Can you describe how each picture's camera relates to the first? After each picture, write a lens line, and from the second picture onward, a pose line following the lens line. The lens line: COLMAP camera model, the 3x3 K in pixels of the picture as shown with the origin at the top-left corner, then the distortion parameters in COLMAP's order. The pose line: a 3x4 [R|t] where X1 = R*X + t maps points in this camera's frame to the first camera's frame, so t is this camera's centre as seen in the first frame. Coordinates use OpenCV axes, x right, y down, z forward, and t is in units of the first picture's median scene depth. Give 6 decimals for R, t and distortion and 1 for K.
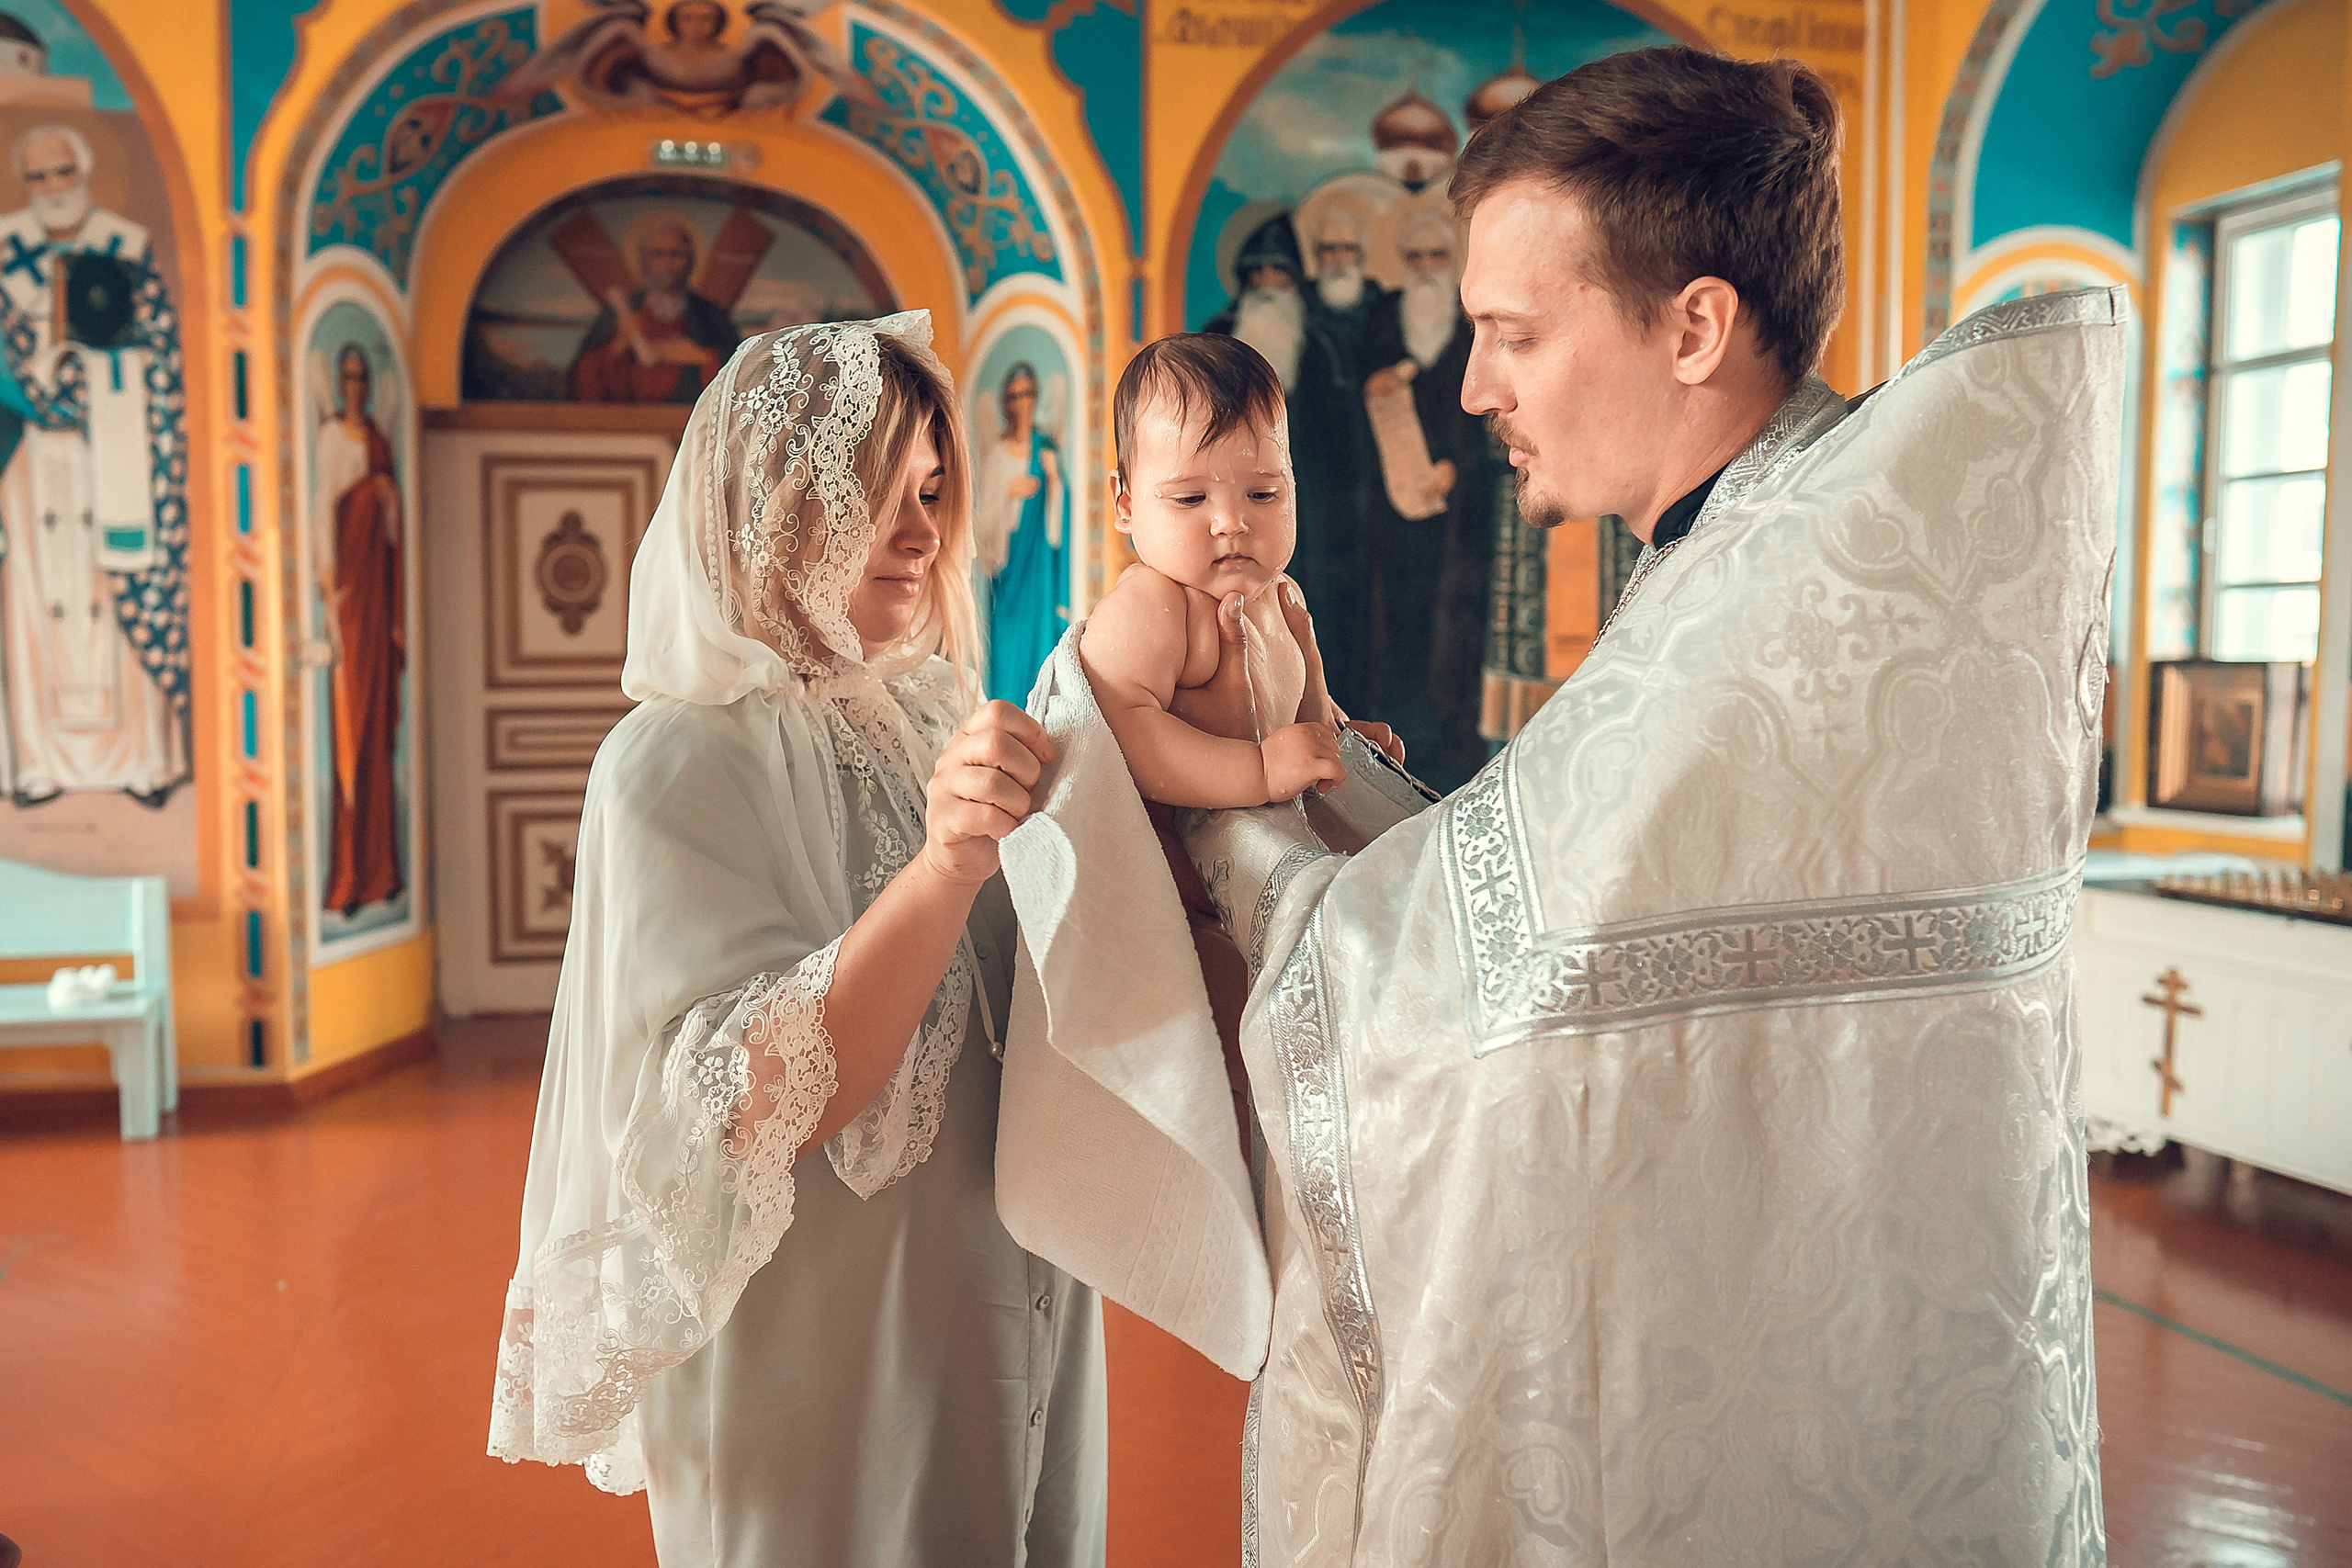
lens RADIAL K [[1870.1, 0, 959.1], [0, 1870.1, 787.6], [0, 0, 1]] dist [-0.026329, -0.001654]
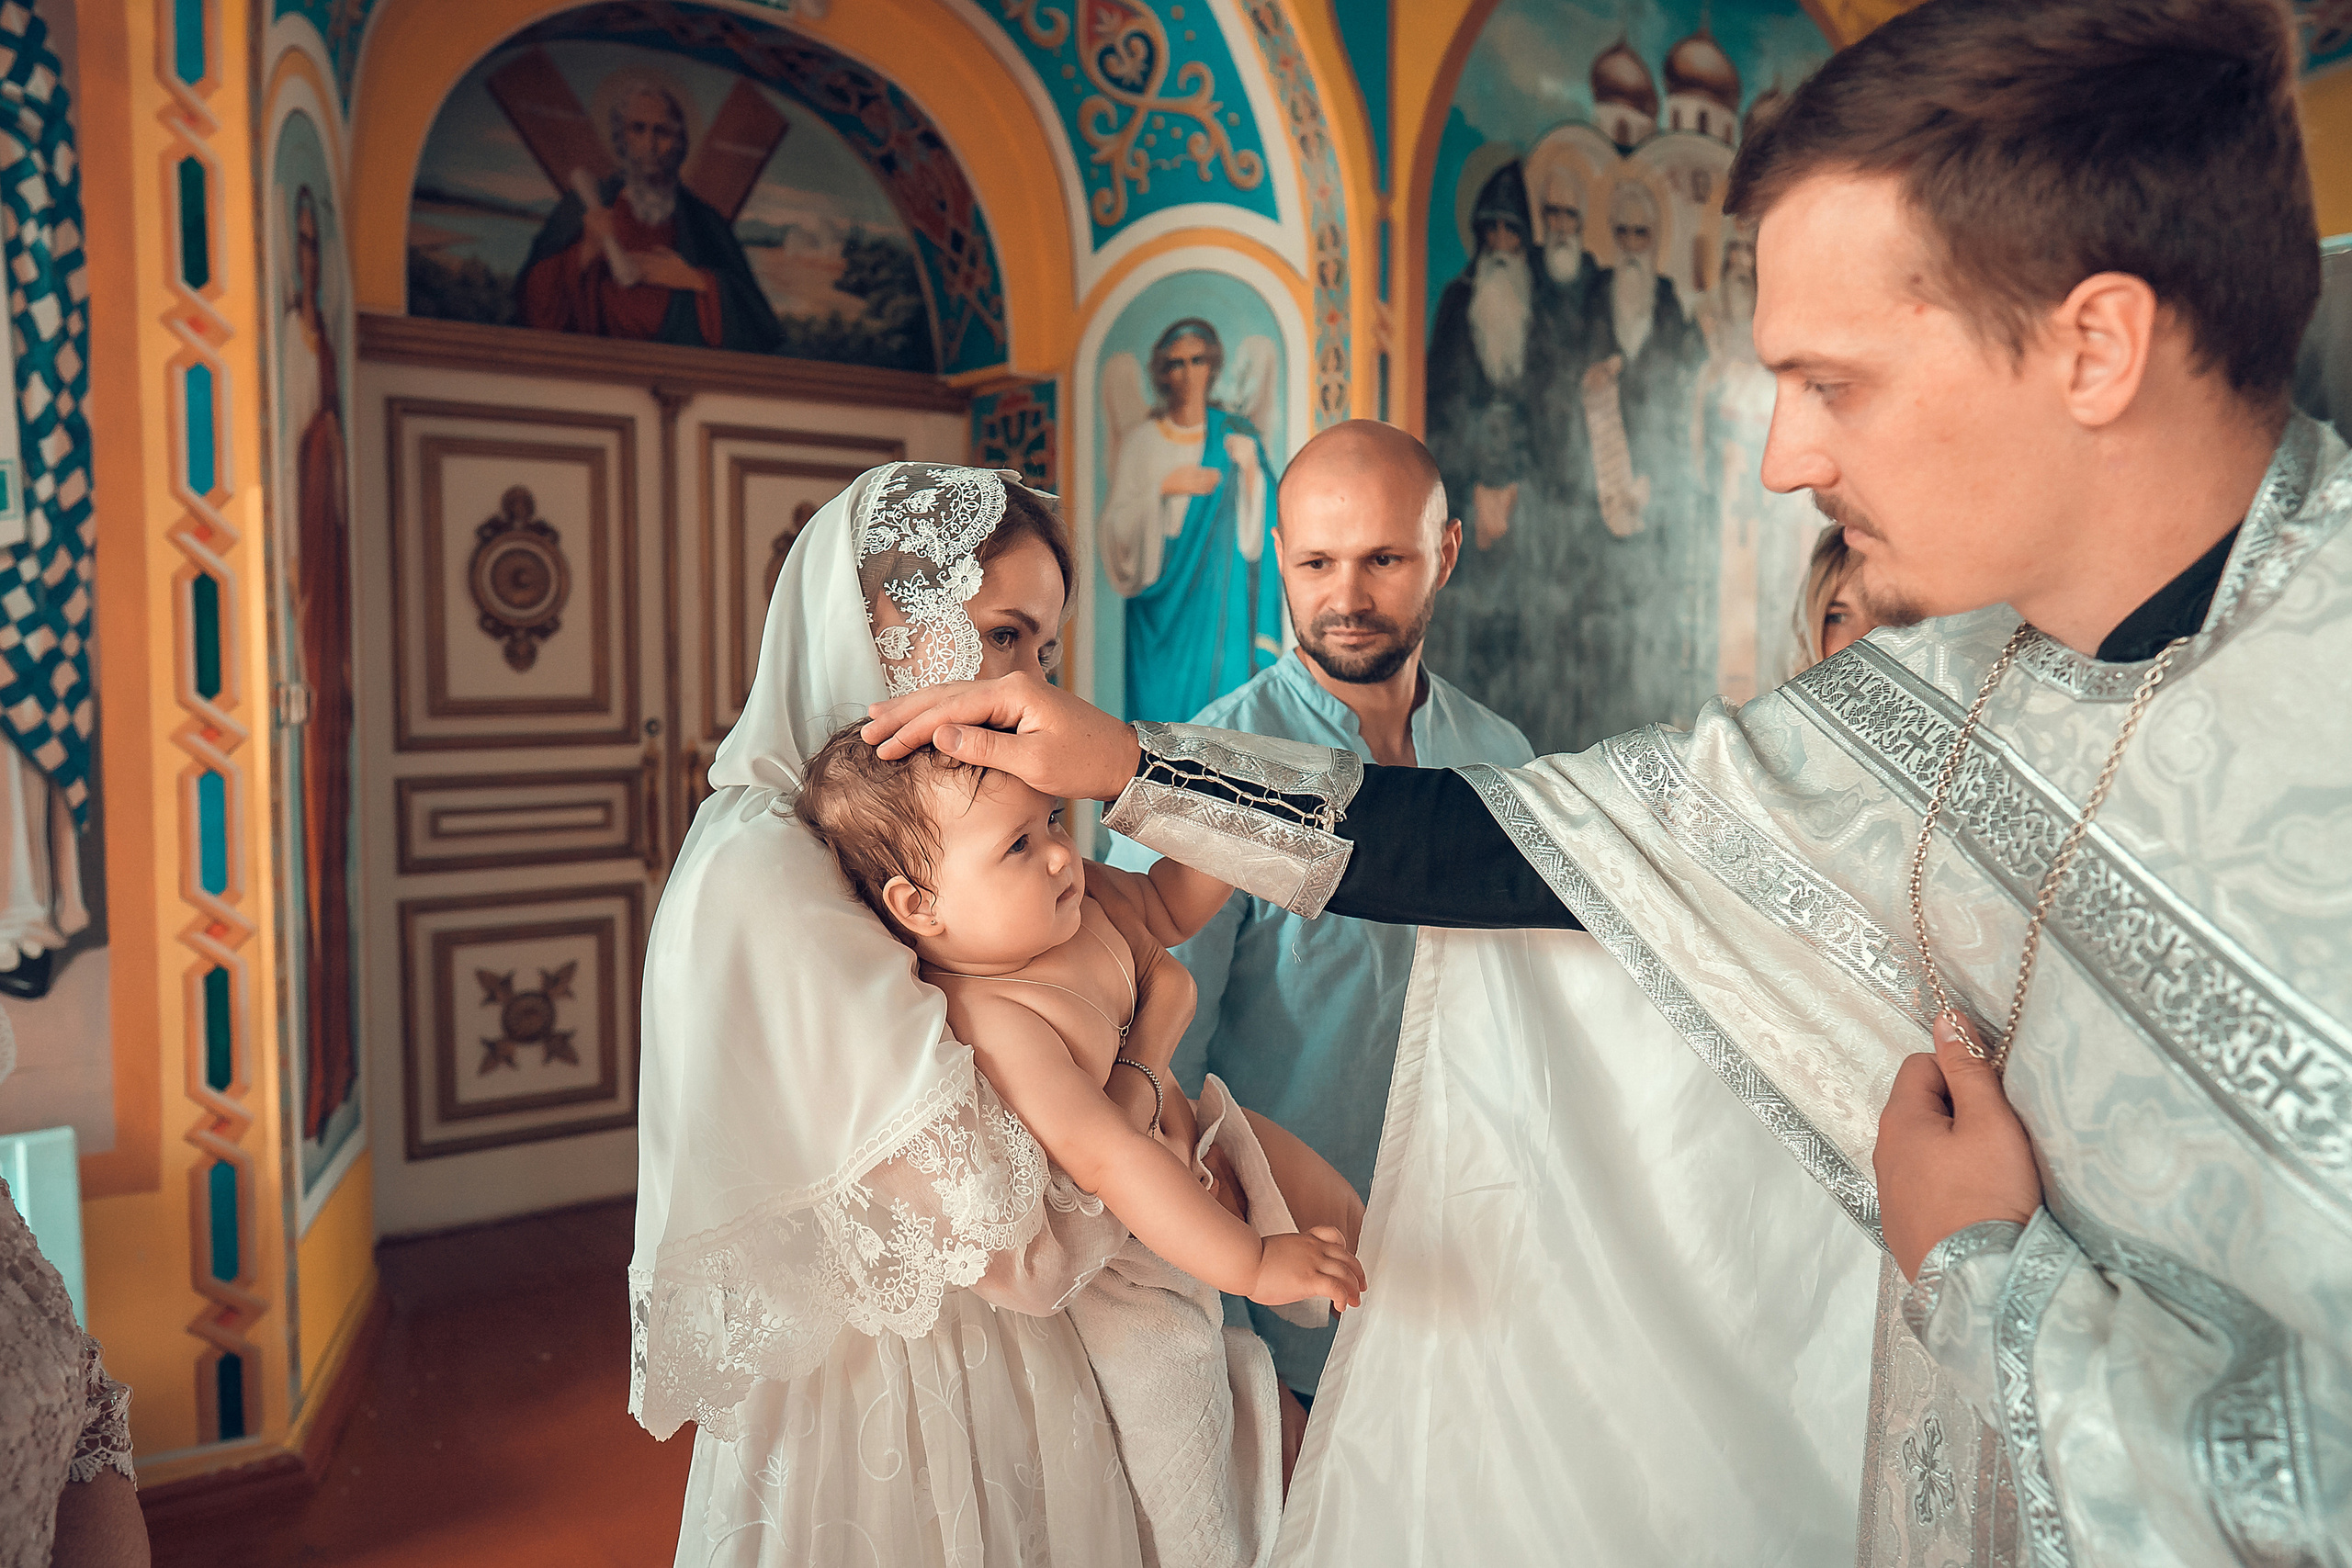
lens RADIAL K [[1767.4, 0, 1070.0], [0, 1767.4, 793.9], [0, 0, 1]] dist [-0.032306, 0.045555]
pose [[0.912286, -0.025148, 0.408781, -0.328372], [0.026691, 0.999642, 0.001930, -0.036232], [-0.408684, 0.009150, 0.912630, 0.373908]]
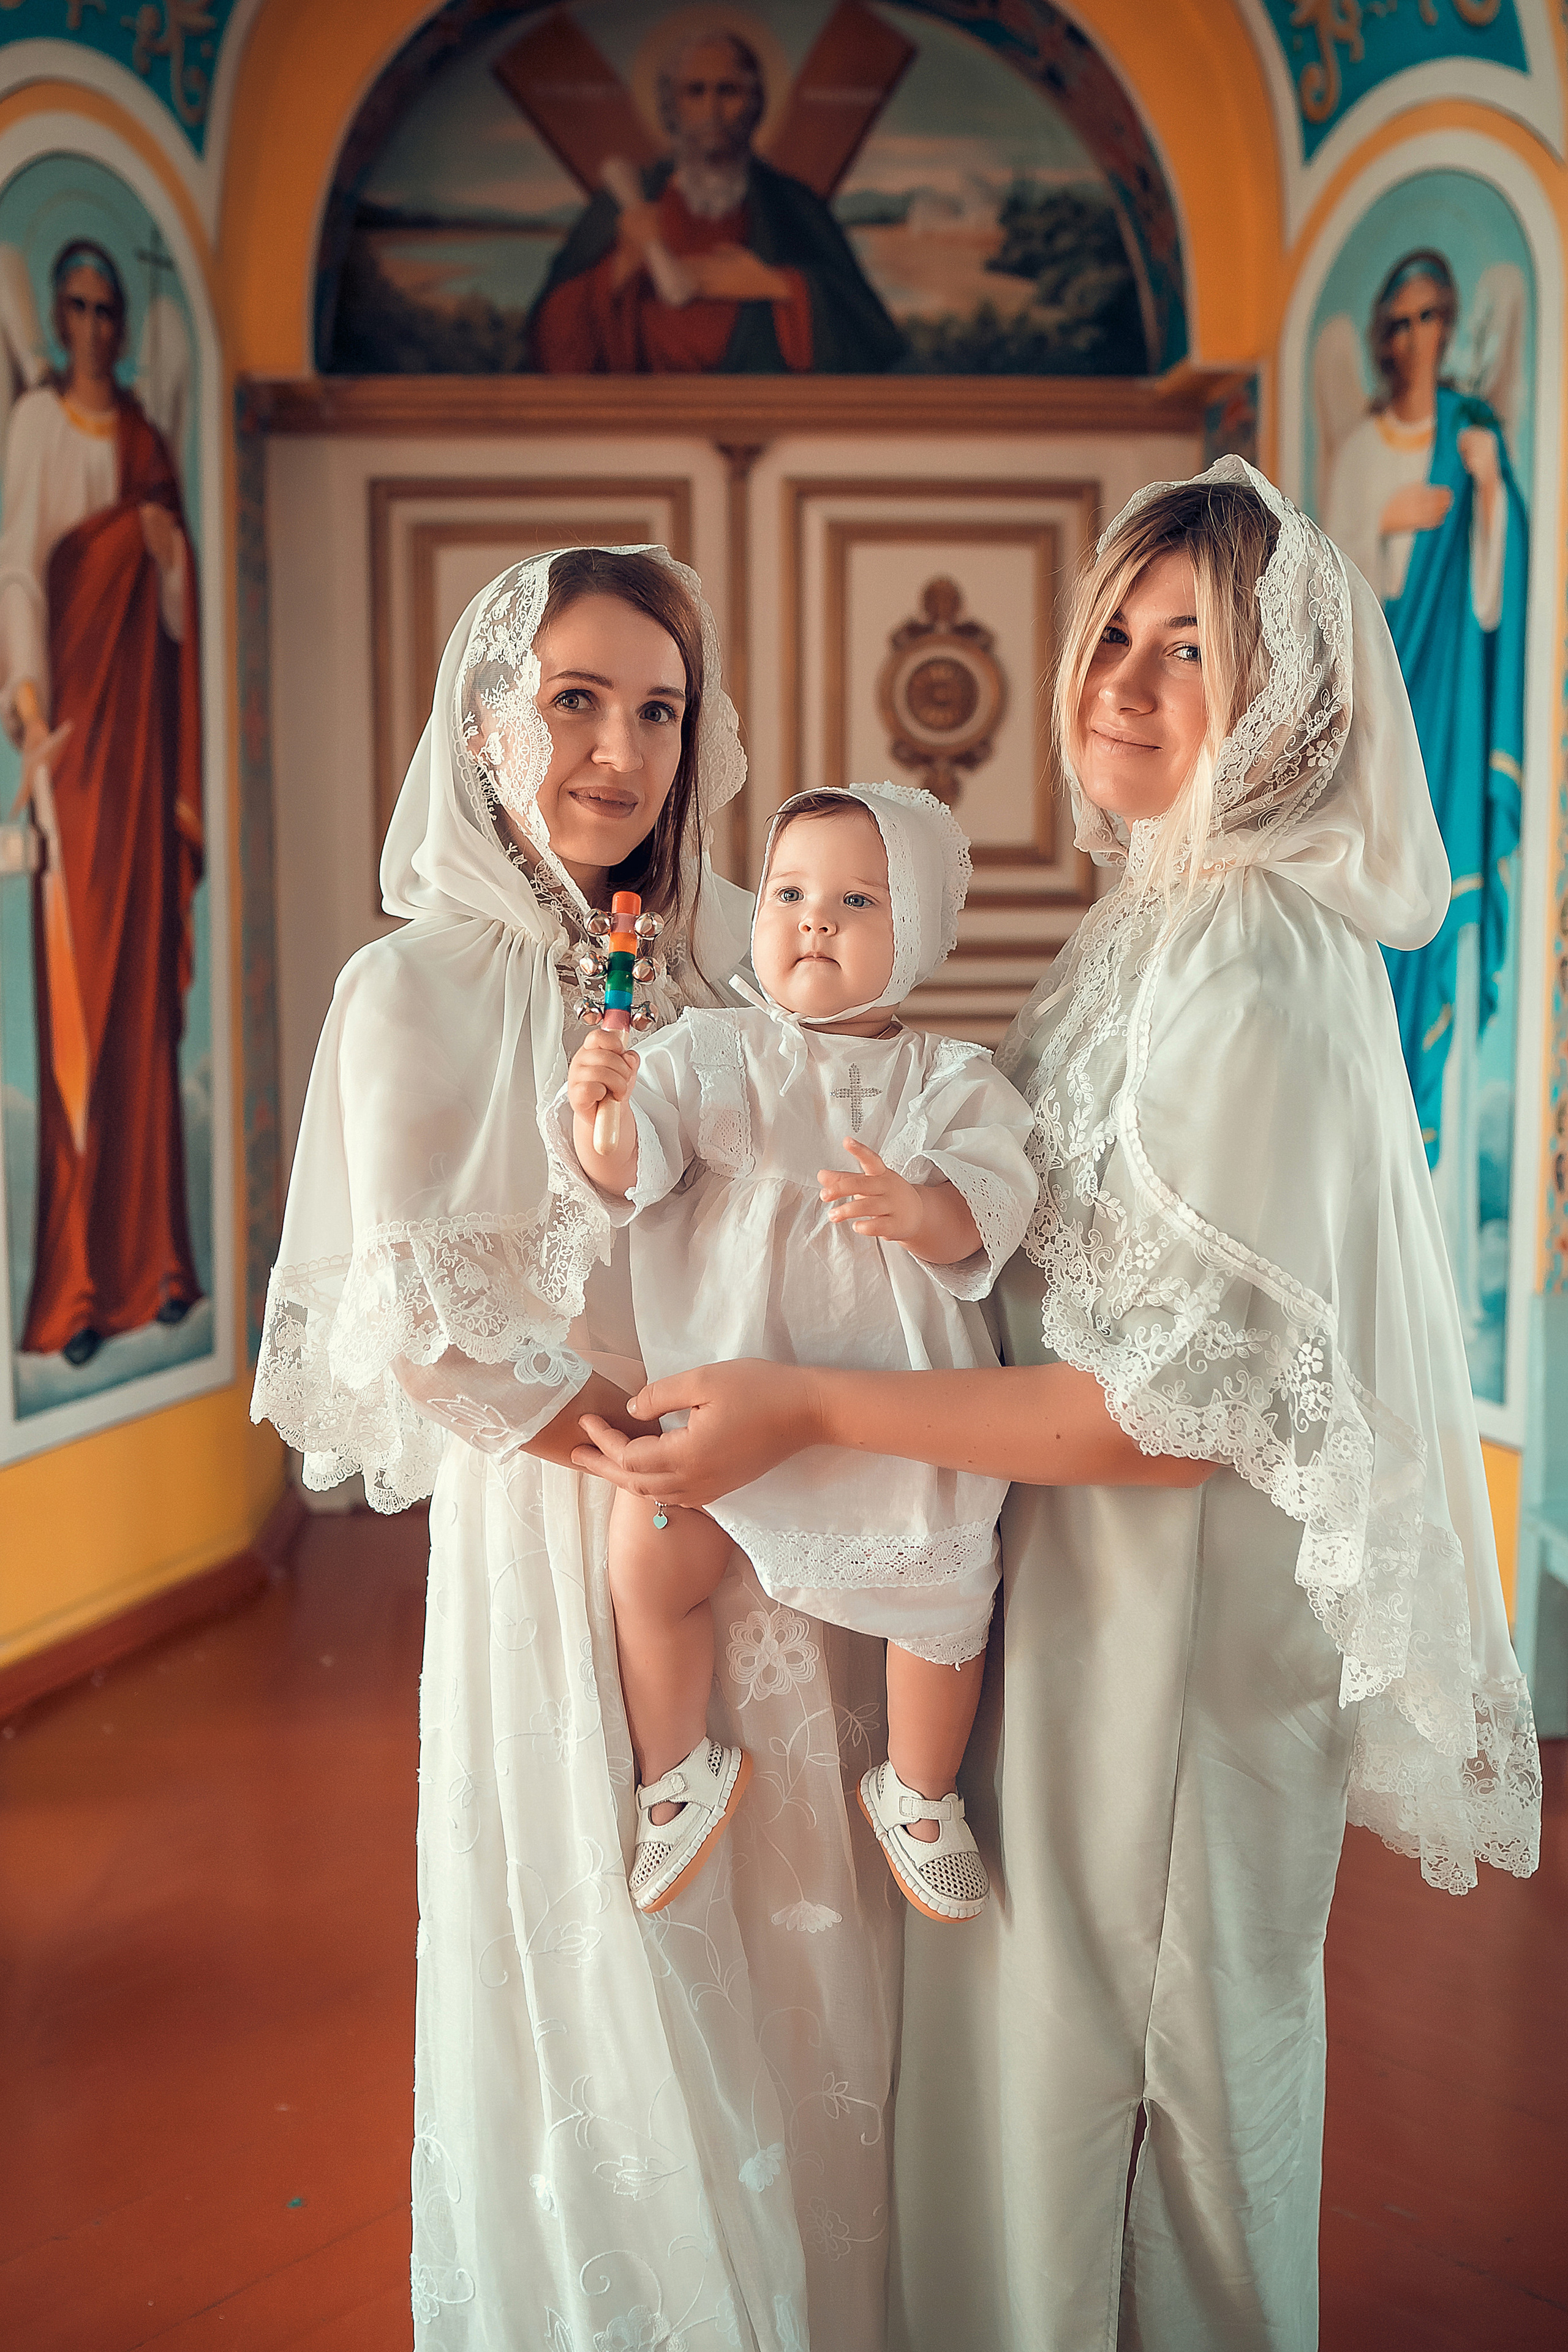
lens RADIAL K [[2378.3, 0, 768.7], [0, 2378.3, 1122.0], [0, 0, 1]] dist [-0.056751, 0.000000]
pose [[0.987561, 0.018287, -0.156170, -0.035548], [-0.010607, 0.998699, 0.049869, -0.031152], [0.156879, -0.047592, 0.986470, 0.374516]]
